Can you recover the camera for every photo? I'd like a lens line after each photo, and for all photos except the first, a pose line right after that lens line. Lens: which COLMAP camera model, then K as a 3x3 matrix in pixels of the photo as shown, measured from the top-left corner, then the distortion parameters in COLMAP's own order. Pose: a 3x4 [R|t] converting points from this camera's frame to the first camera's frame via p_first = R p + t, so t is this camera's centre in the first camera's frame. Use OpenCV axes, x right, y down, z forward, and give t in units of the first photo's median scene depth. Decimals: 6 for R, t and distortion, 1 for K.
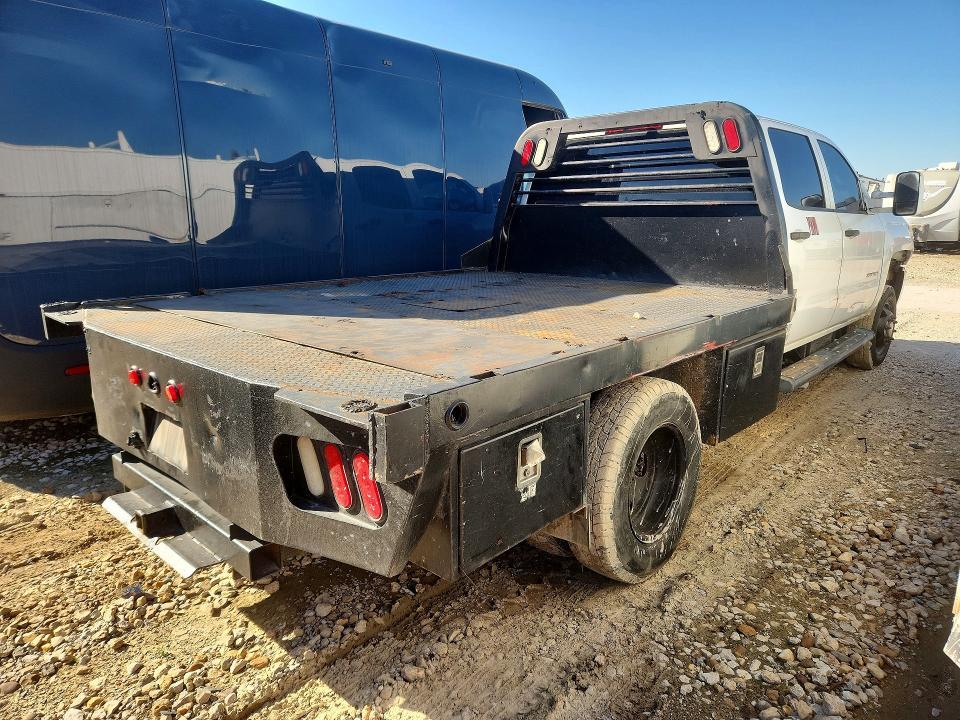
lens RADIAL K [[647.5, 0, 478.8], [0, 647.5, 362.1], [0, 0, 1]] dist [0.004918, 0.000564]
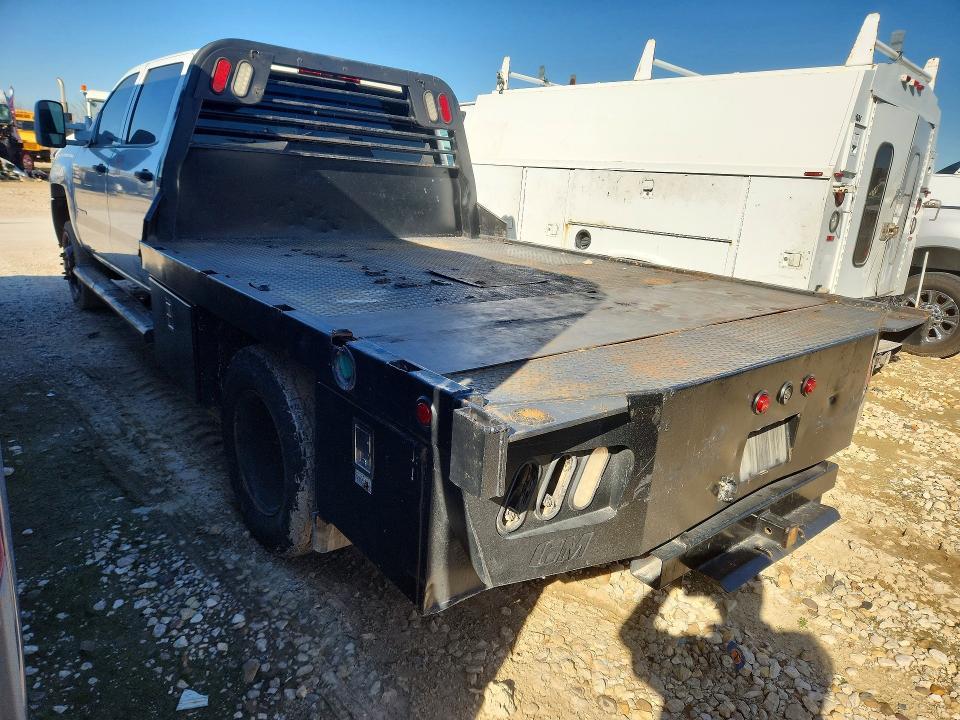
lens RADIAL K [[647.5, 0, 479.6], [0, 647.5, 356.7], [0, 0, 1]] dist [0.004918, 0.000564]
pose [[0.108436, -0.267244, 0.957508, -0.759555], [0.145991, 0.957026, 0.250576, -0.176843], [-0.983325, 0.112616, 0.142791, 0.714182]]
